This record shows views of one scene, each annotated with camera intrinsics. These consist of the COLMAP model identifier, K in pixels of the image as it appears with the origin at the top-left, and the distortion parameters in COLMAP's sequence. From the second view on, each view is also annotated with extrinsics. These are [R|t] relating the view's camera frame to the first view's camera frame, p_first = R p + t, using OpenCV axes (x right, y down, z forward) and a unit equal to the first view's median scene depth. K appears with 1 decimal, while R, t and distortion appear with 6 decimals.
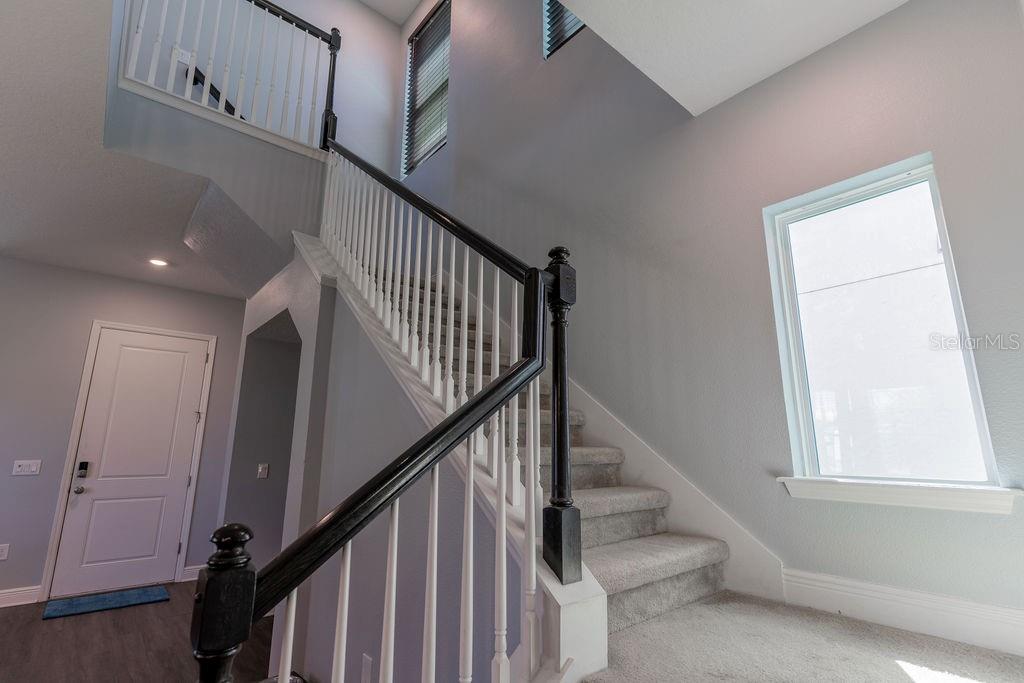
lens RADIAL K [[487.1, 0, 509.1], [0, 487.1, 339.9], [0, 0, 1]] dist [-0.000247, -0.000840]
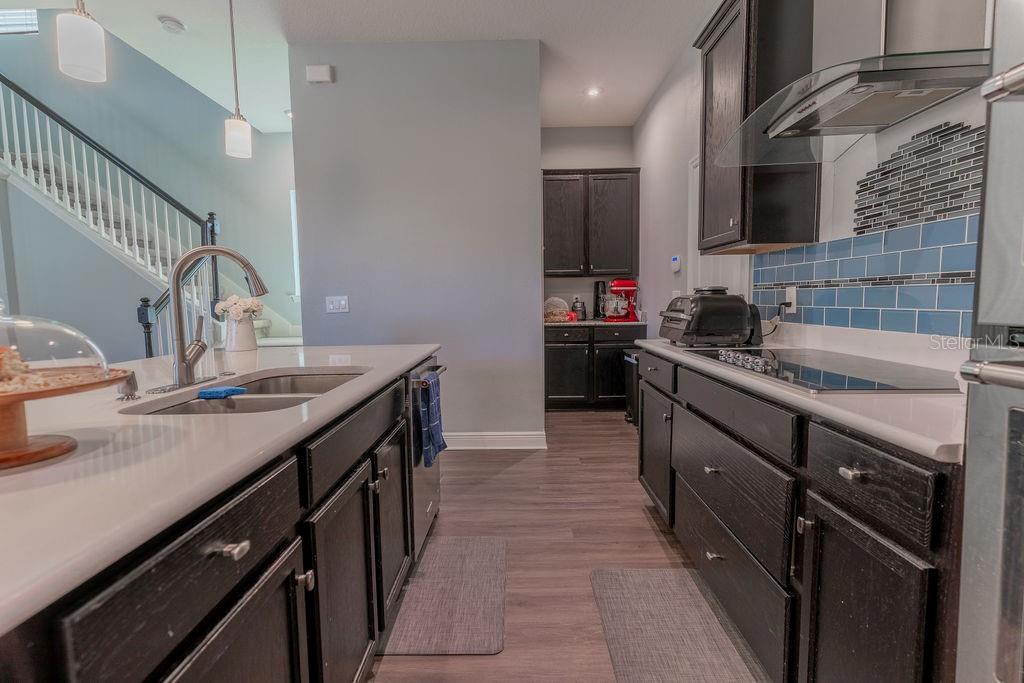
lens RADIAL K [[487.1, 0, 509.1], [0, 487.1, 339.9], [0, 0, 1]] dist [-0.000247, -0.000840]
pose [[0.664339, -0.080307, 0.743105, -0.936808], [-0.138198, 0.963871, 0.227715, -0.363724], [-0.734544, -0.253976, 0.629239, -2.302368]]
